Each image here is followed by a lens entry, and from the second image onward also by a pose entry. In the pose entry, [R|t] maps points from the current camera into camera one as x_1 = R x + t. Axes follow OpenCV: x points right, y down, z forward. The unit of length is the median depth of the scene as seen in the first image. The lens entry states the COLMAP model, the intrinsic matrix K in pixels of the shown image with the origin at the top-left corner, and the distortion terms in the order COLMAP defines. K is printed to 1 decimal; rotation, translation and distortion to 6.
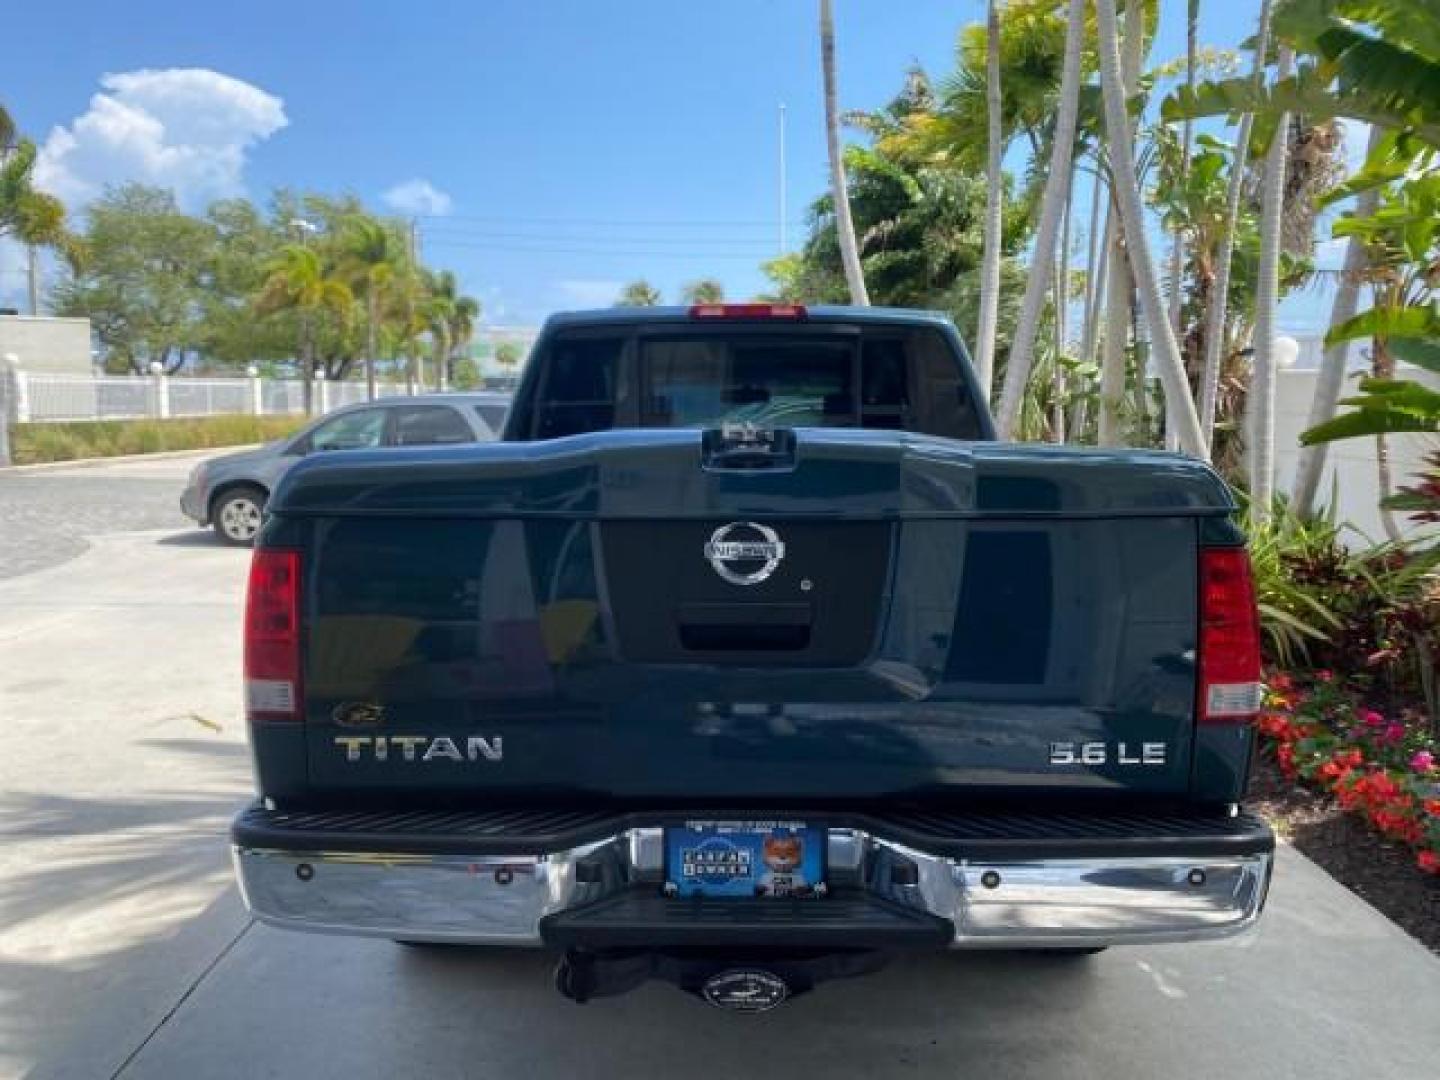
lens RADIAL K [[1120.0, 0, 712.8], [0, 1120.0, 531.5], [0, 0, 1]] dist [0.017714, -0.030728]
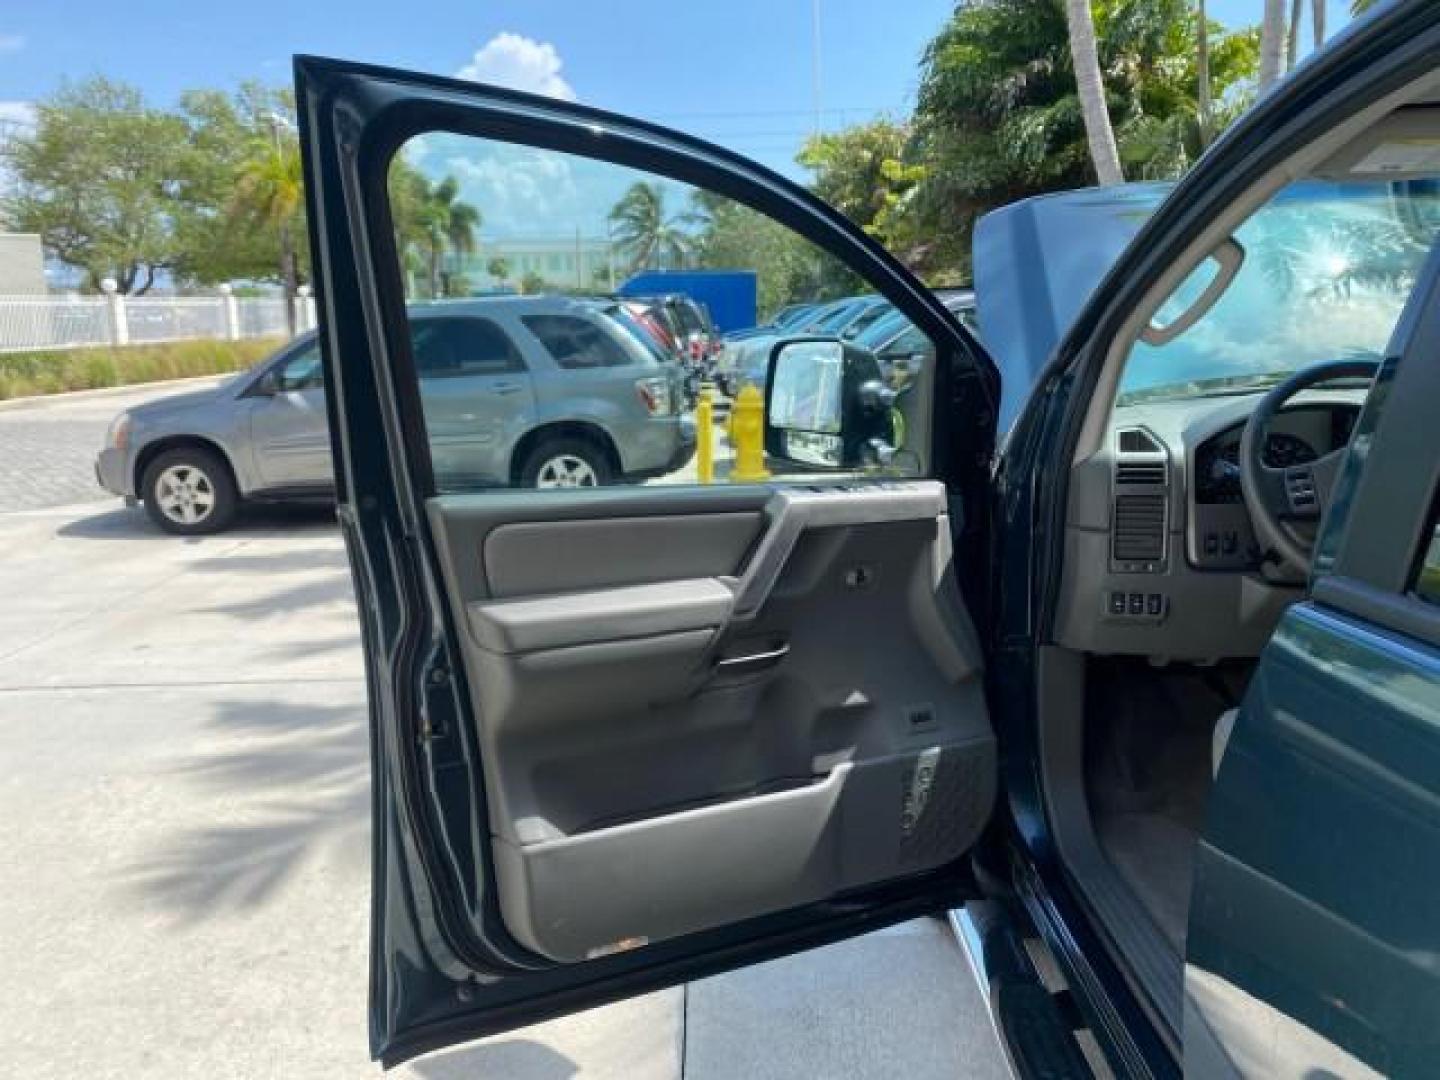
lens RADIAL K [[1120.0, 0, 717.9], [0, 1120.0, 535.3], [0, 0, 1]] dist [0.017714, -0.030728]
pose [[0.999615, -0.027486, 0.003681, -0.196783], [0.027098, 0.996347, 0.080987, -0.063484], [-0.005893, -0.080856, 0.996708, 0.622129]]
